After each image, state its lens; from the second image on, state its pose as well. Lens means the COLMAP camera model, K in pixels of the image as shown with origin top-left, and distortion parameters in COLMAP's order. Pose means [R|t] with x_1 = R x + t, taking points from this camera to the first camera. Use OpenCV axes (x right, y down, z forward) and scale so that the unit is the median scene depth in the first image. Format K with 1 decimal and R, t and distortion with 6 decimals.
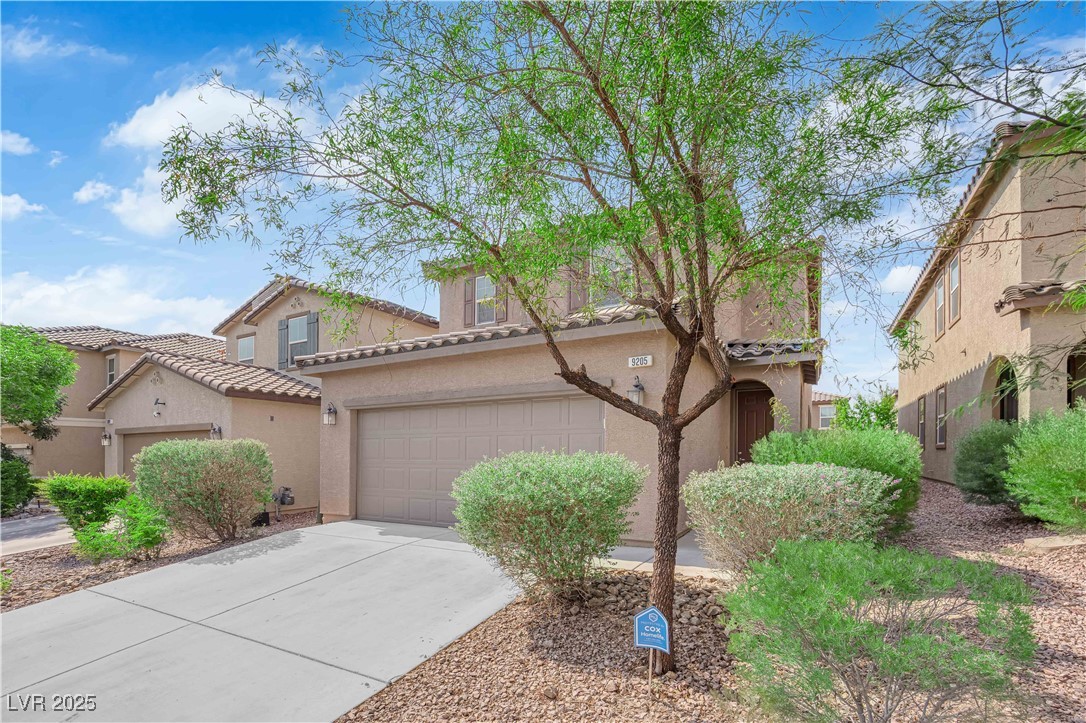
lens RADIAL K [[437.8, 0, 546.7], [0, 437.8, 360.8], [0, 0, 1]] dist [-0.007139, -0.005143]
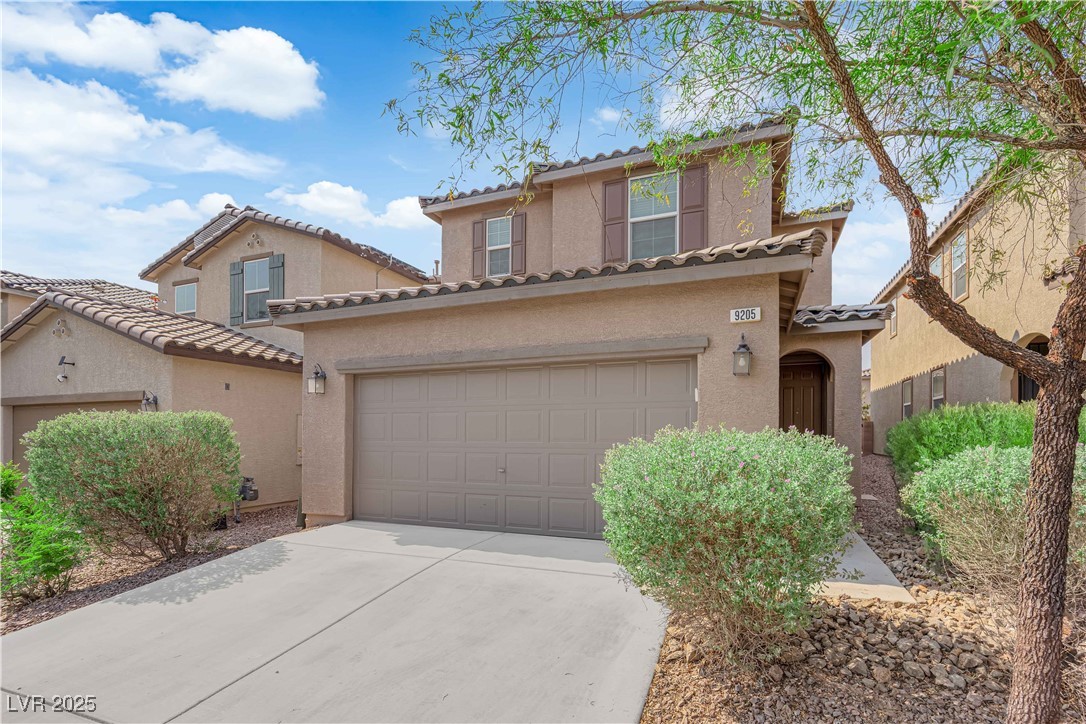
lens RADIAL K [[472.9, 0, 564.4], [0, 472.9, 347.0], [0, 0, 1]] dist [-0.009411, -0.003994]
pose [[0.995435, 0.020080, 0.093309, -0.156084], [-0.022359, 0.999475, 0.023447, 0.039195], [-0.092790, -0.025427, 0.995361, 0.170899]]
